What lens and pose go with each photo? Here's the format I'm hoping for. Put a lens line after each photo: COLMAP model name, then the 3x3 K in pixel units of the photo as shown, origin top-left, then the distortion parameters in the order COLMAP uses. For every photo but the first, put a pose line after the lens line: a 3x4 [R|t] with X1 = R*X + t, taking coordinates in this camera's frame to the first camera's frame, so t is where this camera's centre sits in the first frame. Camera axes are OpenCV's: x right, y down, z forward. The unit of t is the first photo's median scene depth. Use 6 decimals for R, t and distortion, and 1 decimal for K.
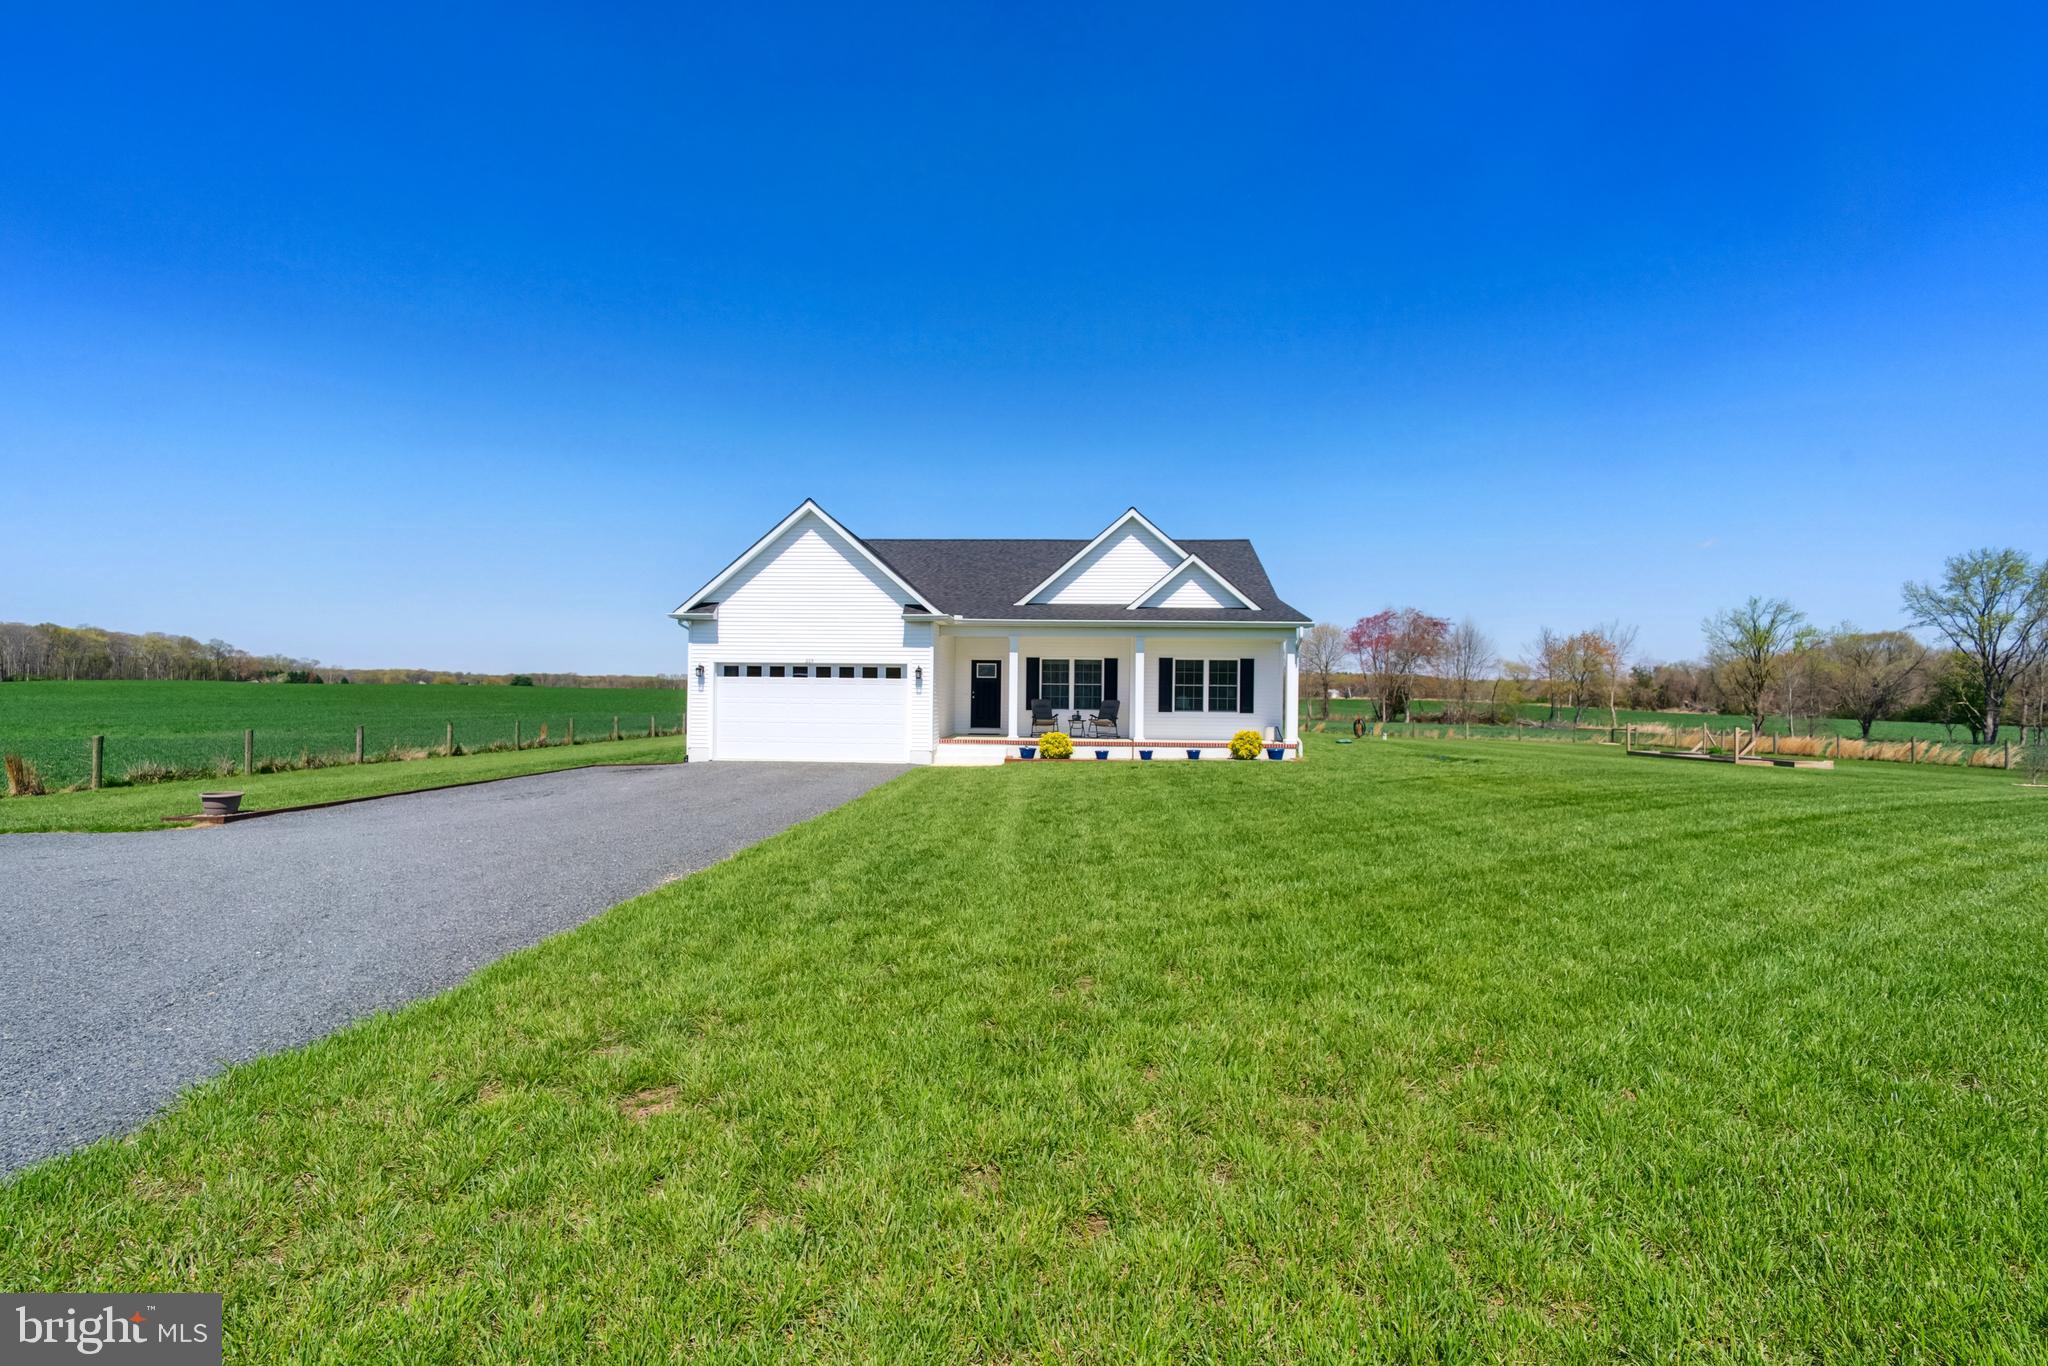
lens RADIAL K [[909.8, 0, 1024.0], [0, 909.8, 683.0], [0, 0, 1]] dist [-0.001216, -0.000320]
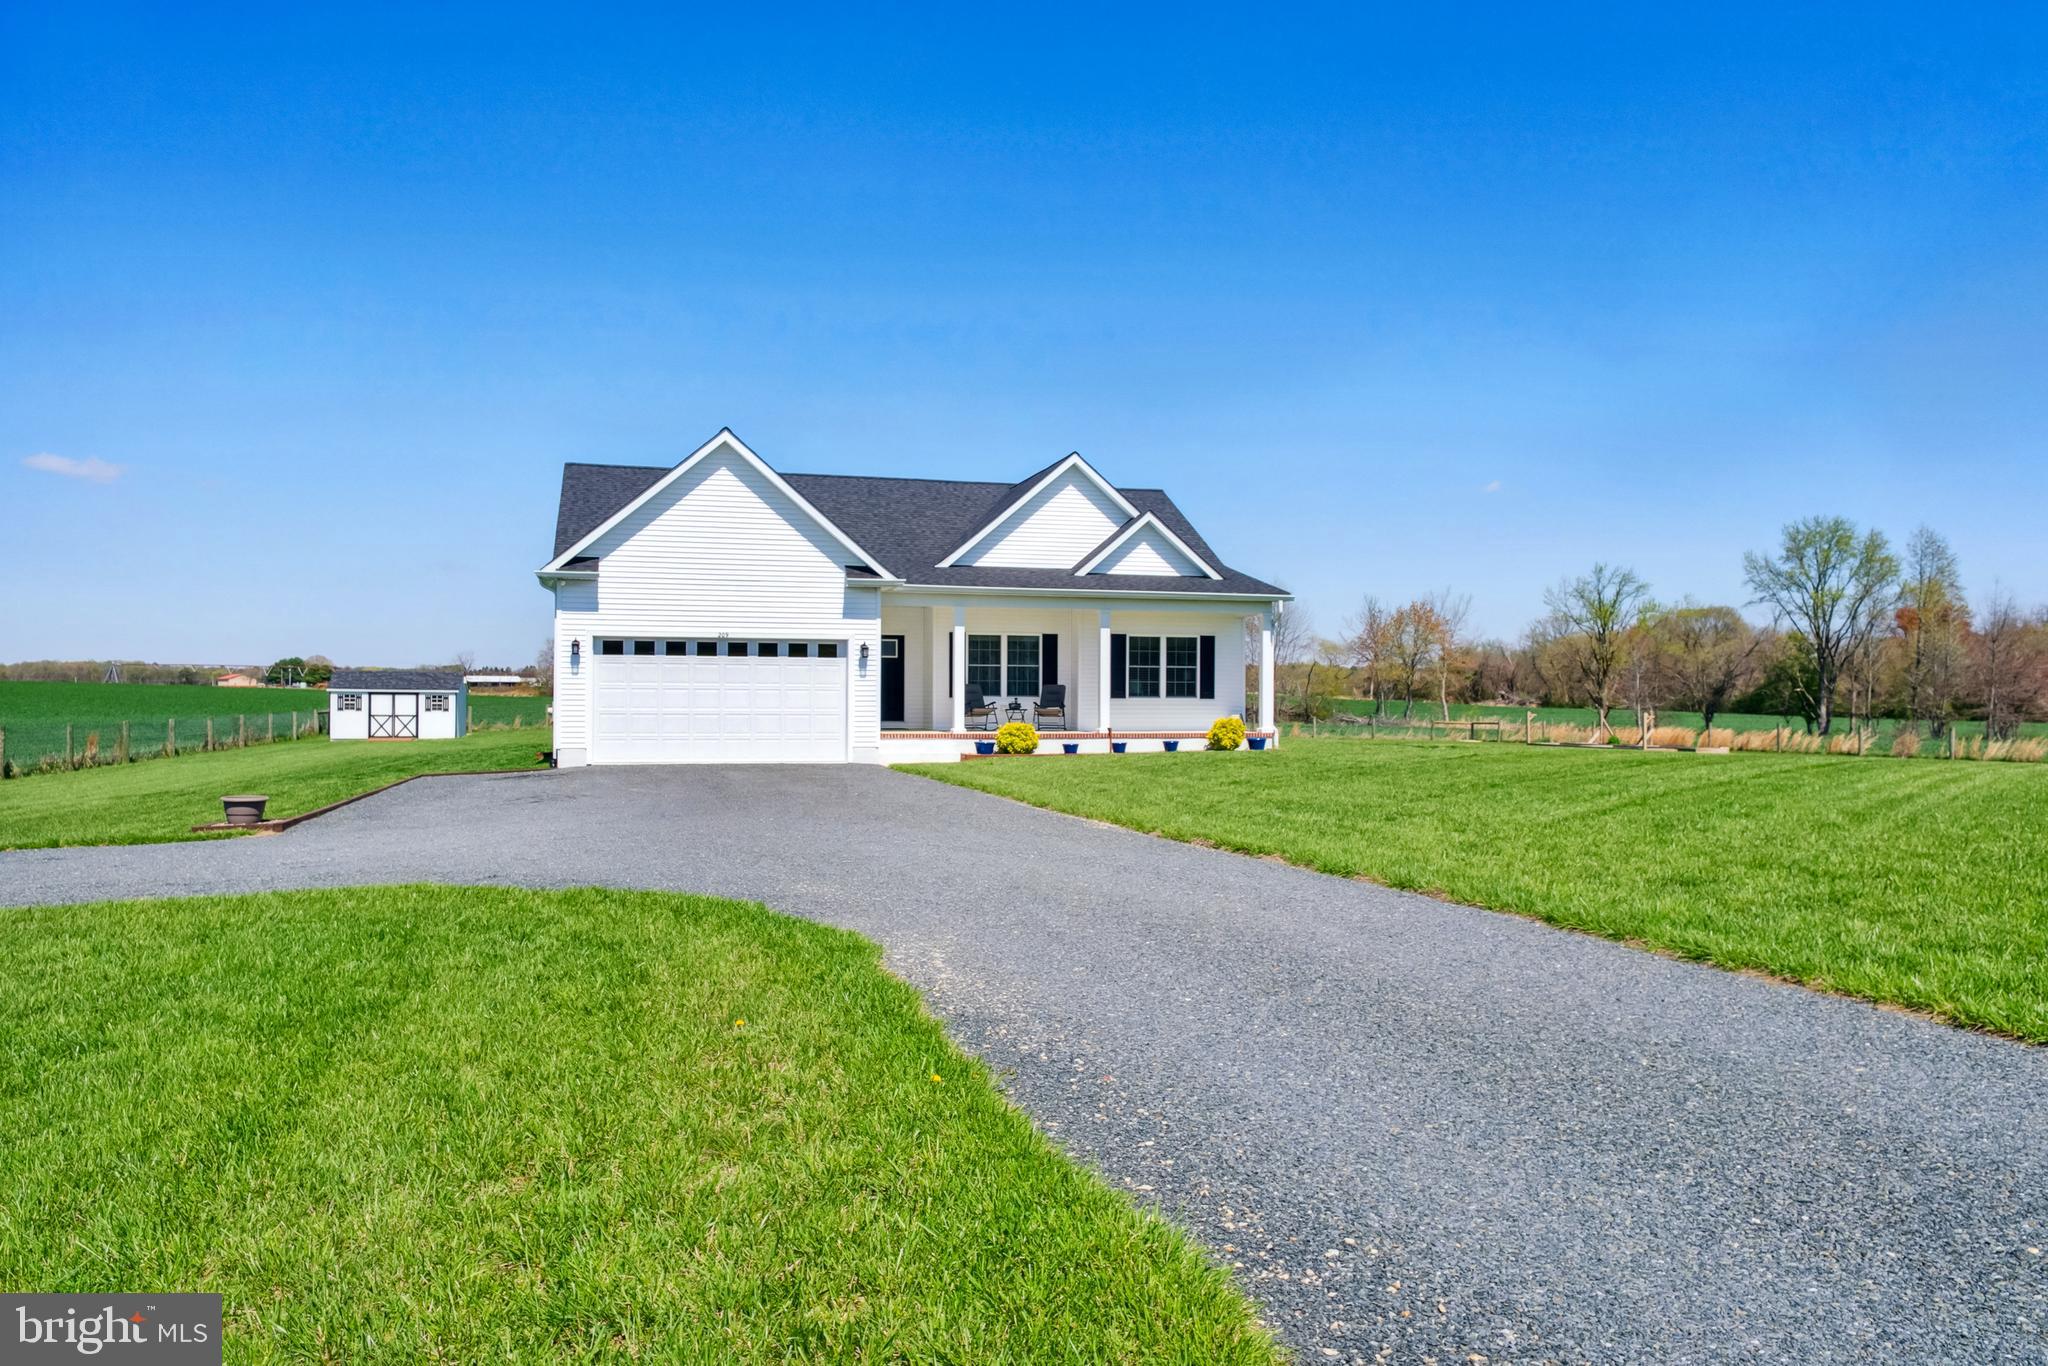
lens RADIAL K [[1378.6, 0, 1024.0], [0, 1378.6, 683.0], [0, 0, 1]] dist [-0.016003, -0.000525]
pose [[0.954846, -0.004046, 0.297075, -0.304558], [0.001109, 0.999949, 0.010054, 0.004759], [-0.297101, -0.009270, 0.954801, -0.190876]]
